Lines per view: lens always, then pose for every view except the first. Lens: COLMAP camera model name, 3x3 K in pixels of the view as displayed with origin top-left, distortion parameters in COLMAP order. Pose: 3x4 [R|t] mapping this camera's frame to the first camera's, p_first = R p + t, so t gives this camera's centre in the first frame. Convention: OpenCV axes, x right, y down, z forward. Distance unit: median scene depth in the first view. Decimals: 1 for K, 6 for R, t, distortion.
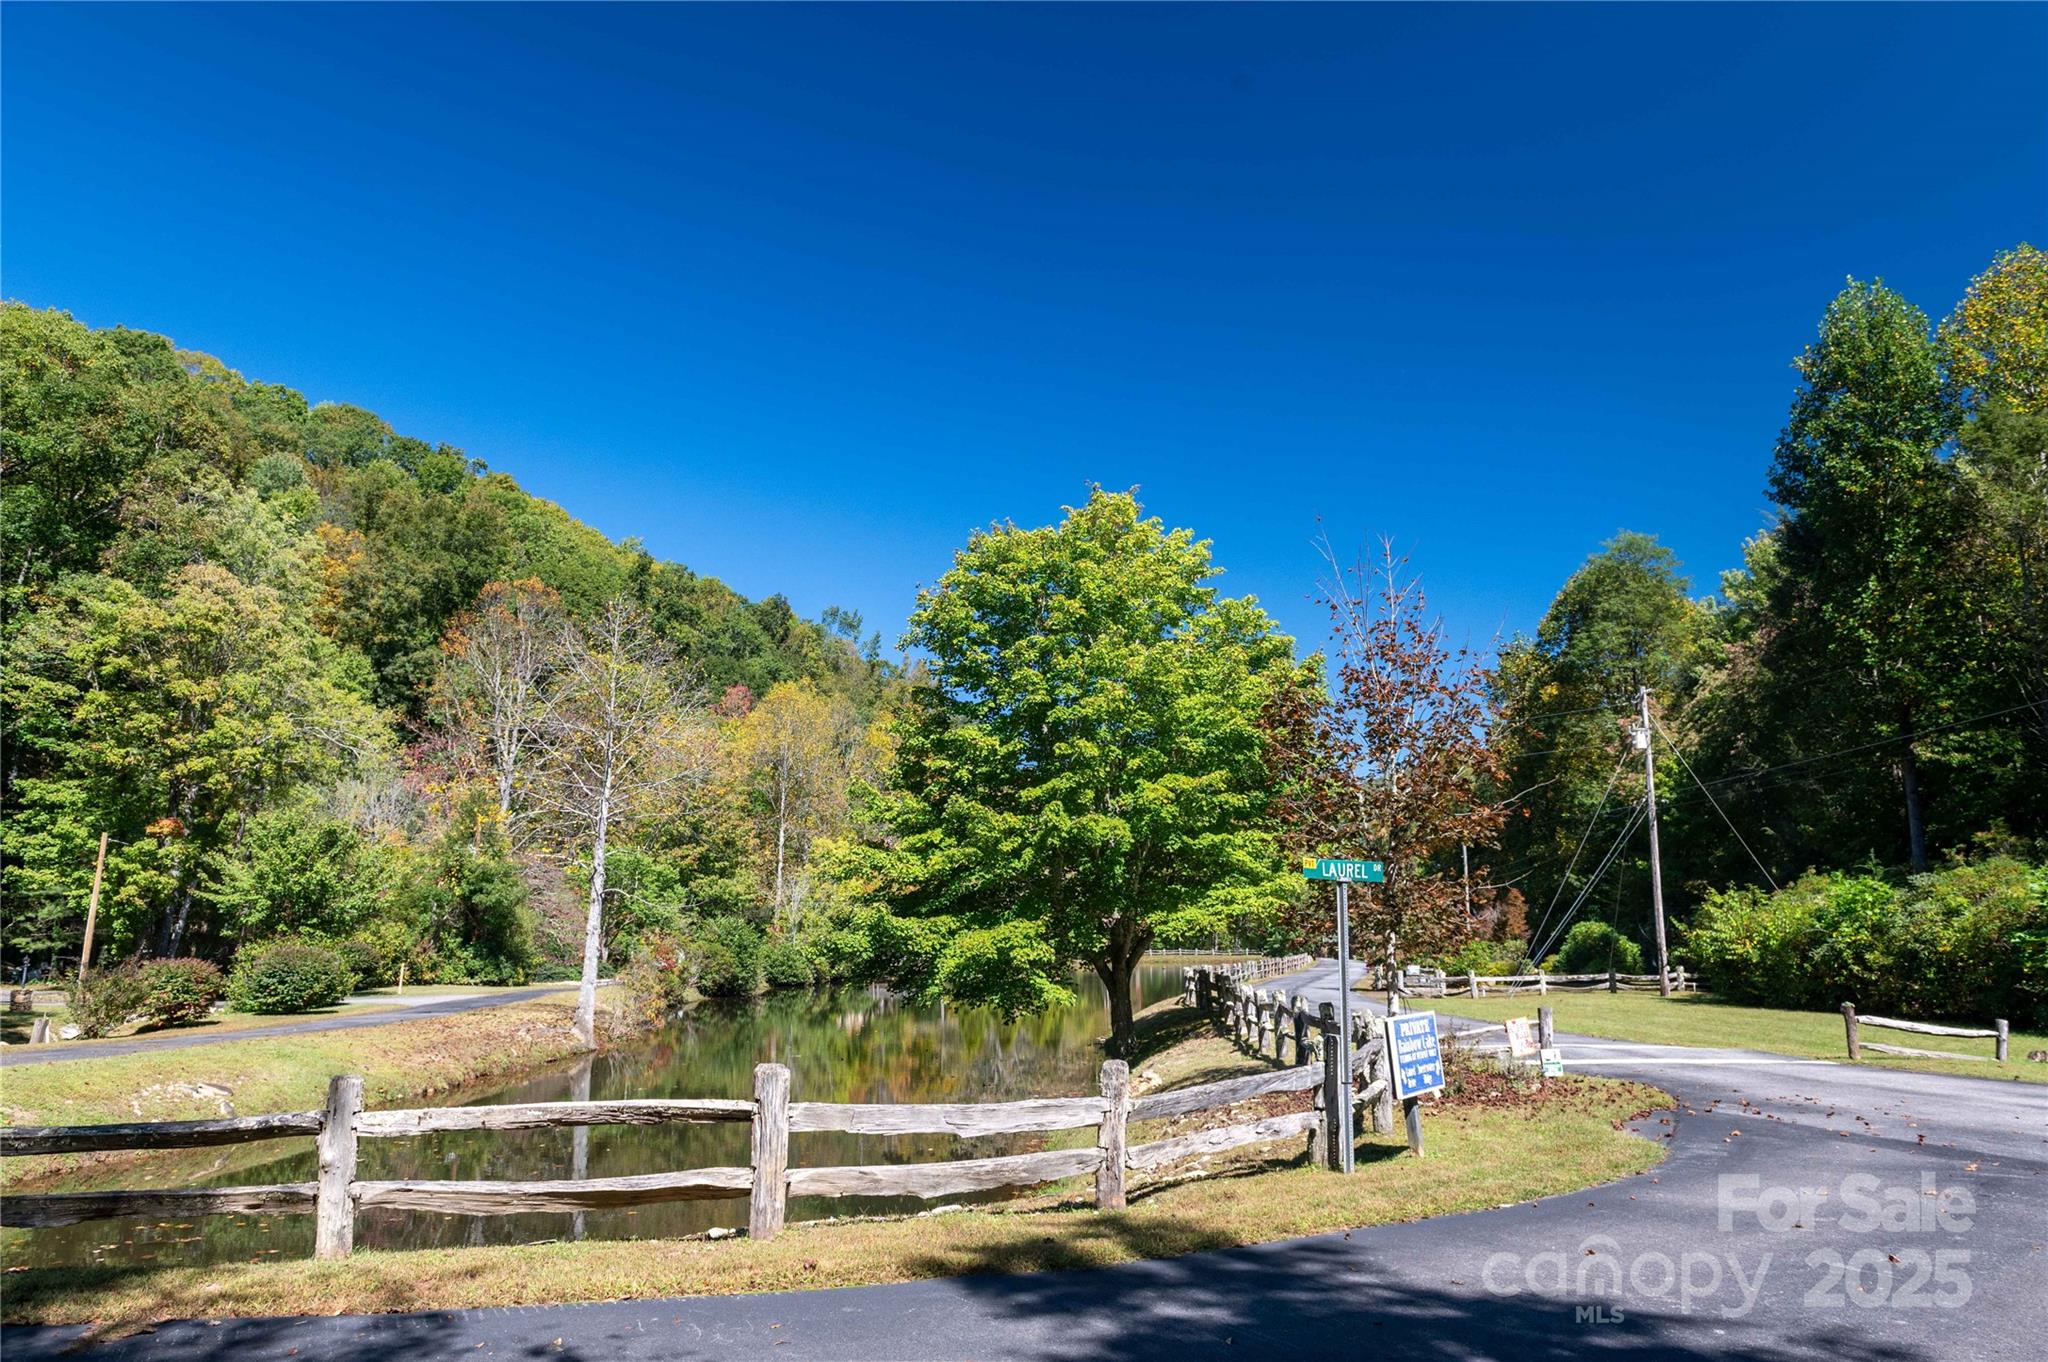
lens RADIAL K [[1380.7, 0, 1025.9], [0, 1380.7, 679.1], [0, 0, 1]] dist [0.005103, -0.008847]
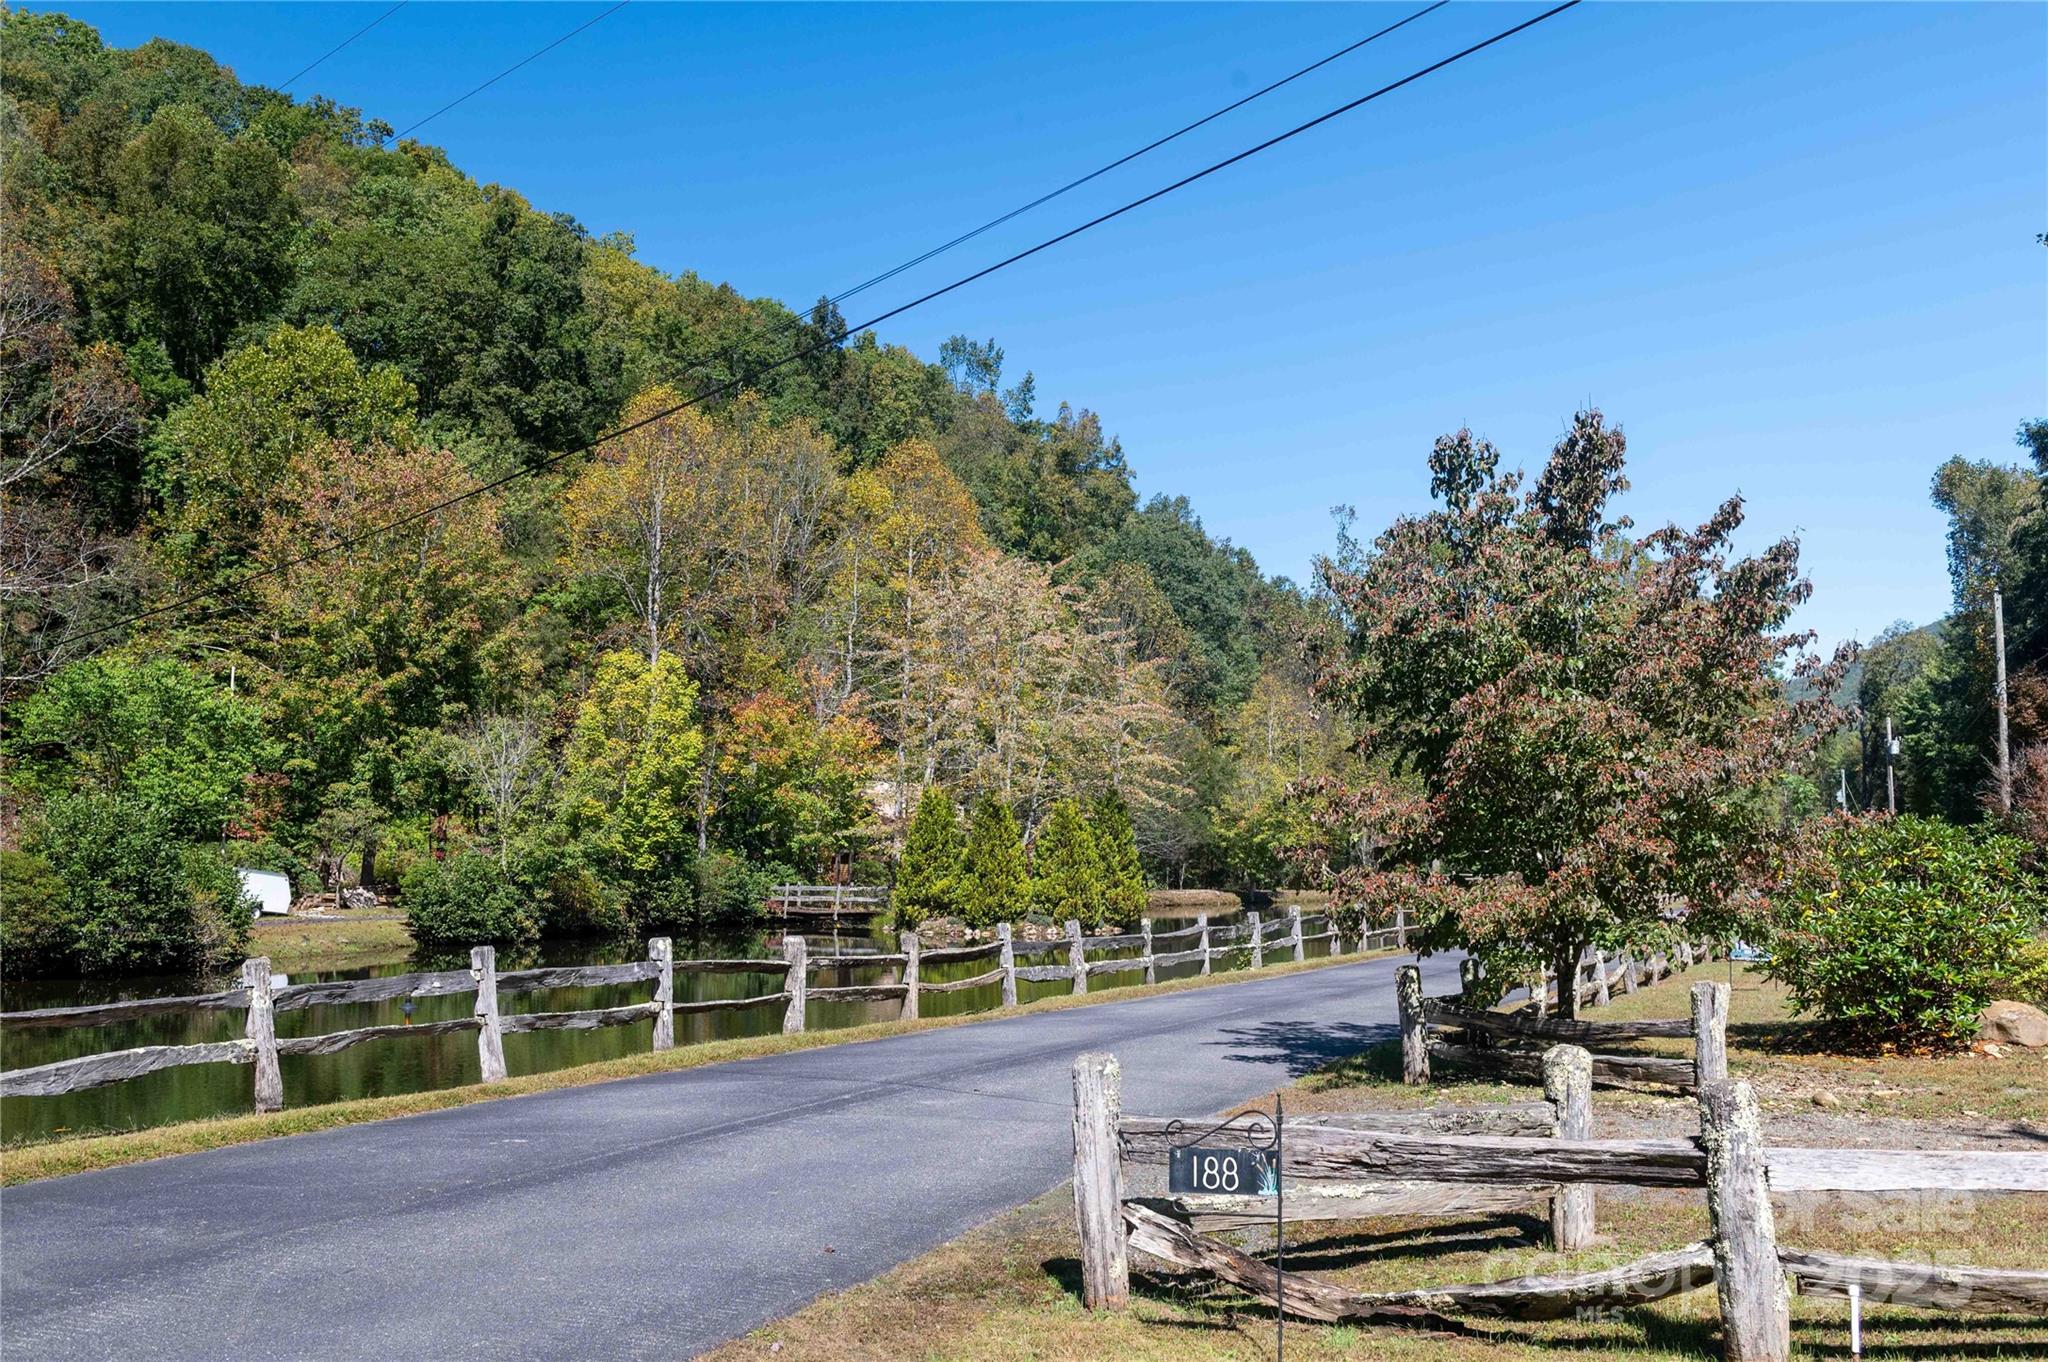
lens RADIAL K [[1828.3, 0, 1028.3], [0, 1828.3, 669.8], [0, 0, 1]] dist [-0.013593, 0.002082]
pose [[0.978633, -0.018558, -0.204777, 0.222738], [0.035548, 0.996193, 0.079602, 0.124608], [0.202520, -0.085180, 0.975567, 0.636915]]
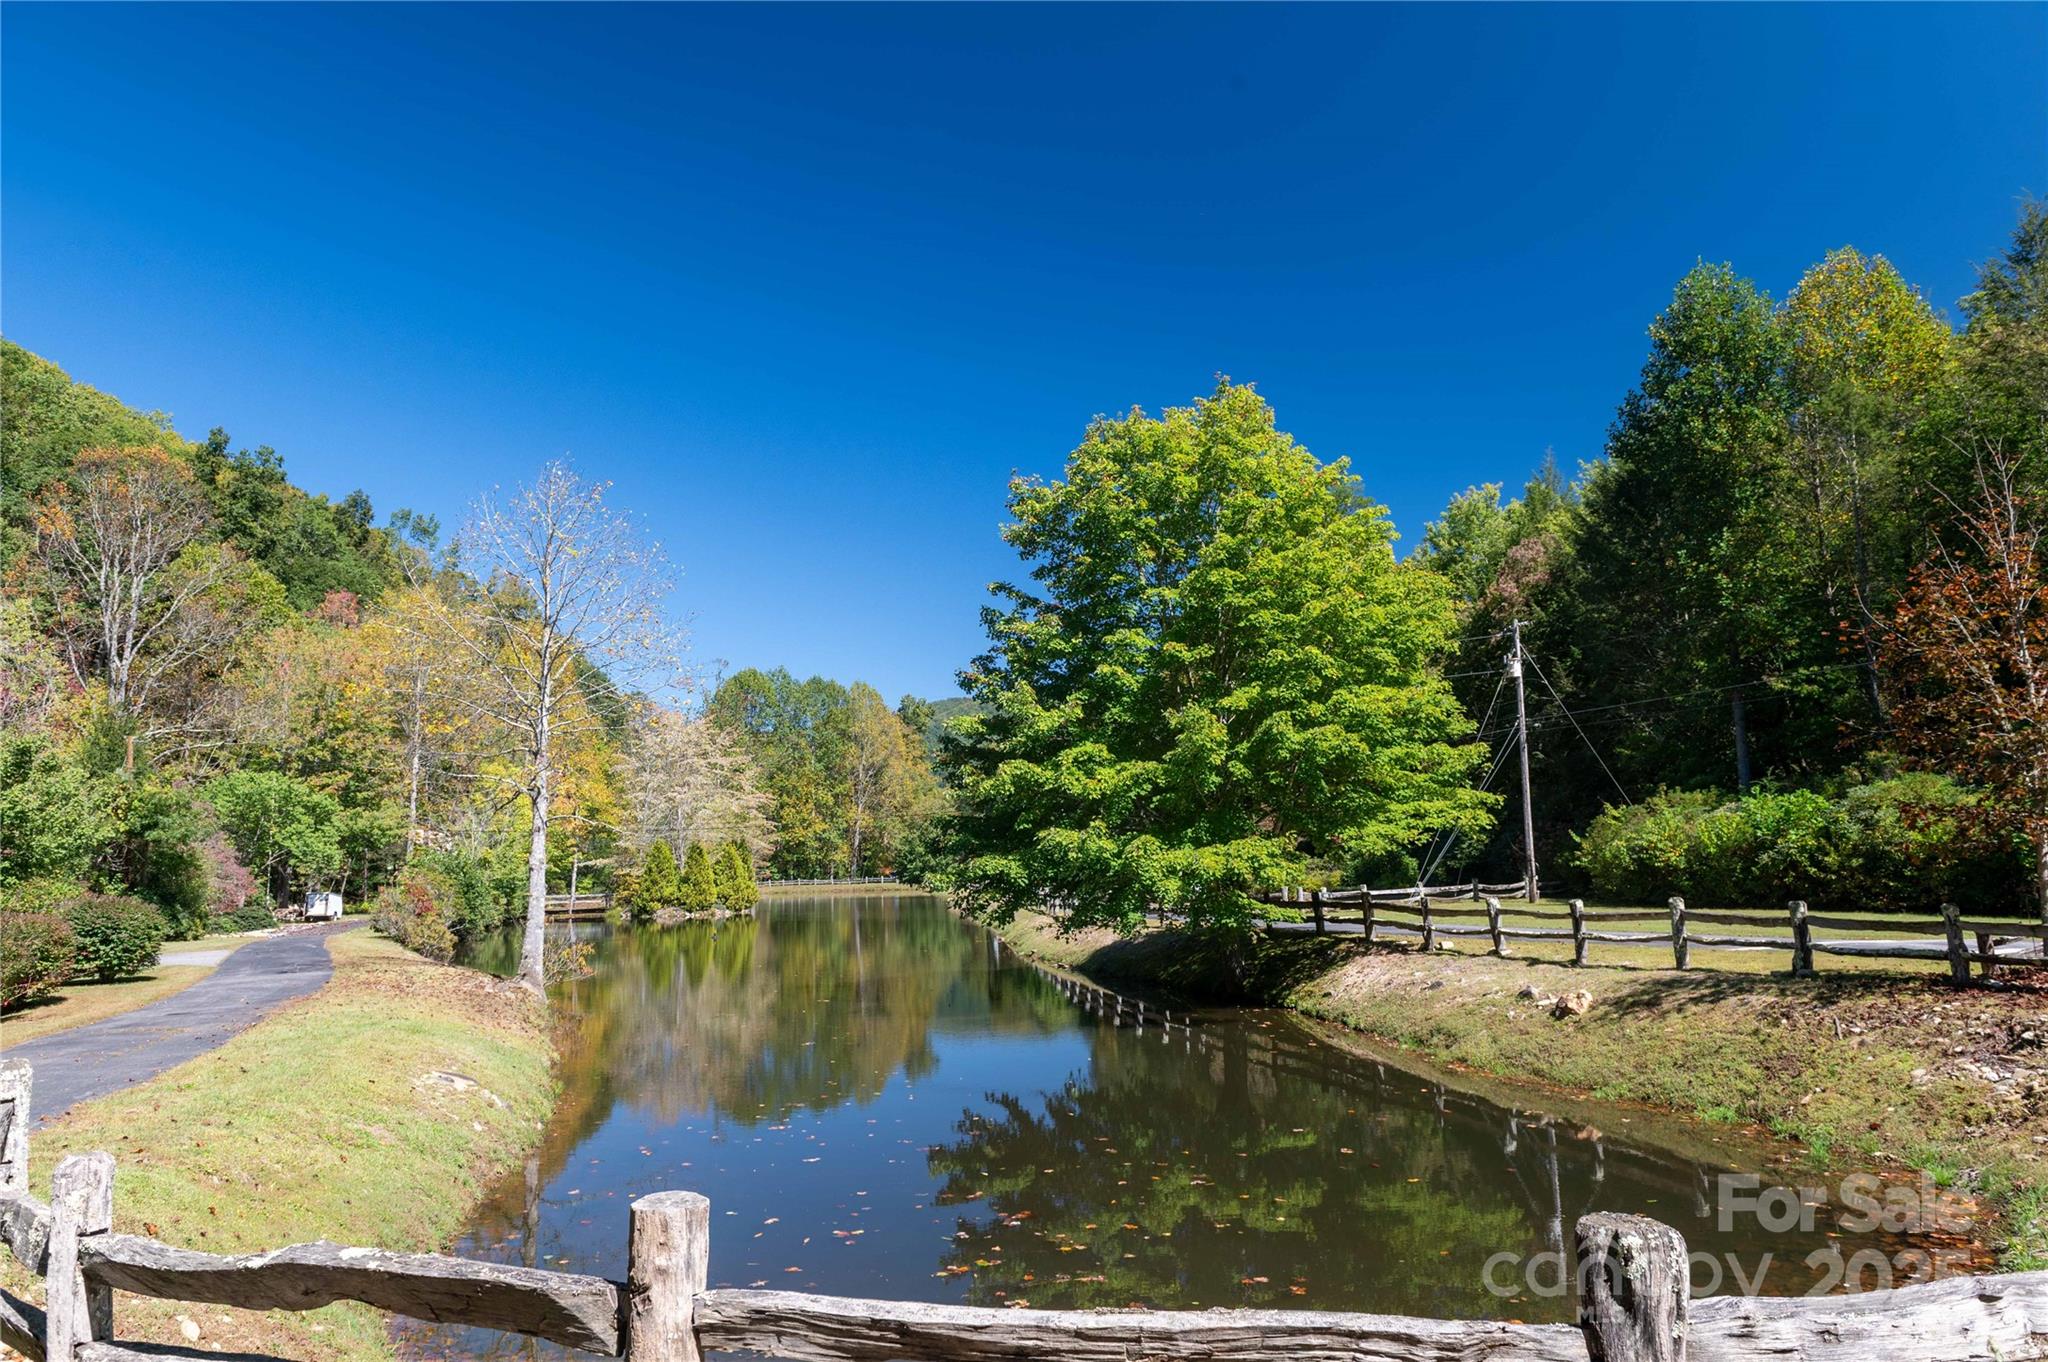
lens RADIAL K [[1380.7, 0, 1020.1], [0, 1380.7, 682.3], [0, 0, 1]] dist [0.005103, -0.008847]
pose [[0.944188, 0.020436, 0.328773, -0.201159], [-0.037302, 0.998287, 0.045074, 0.015126], [-0.327289, -0.054822, 0.943333, 0.079429]]
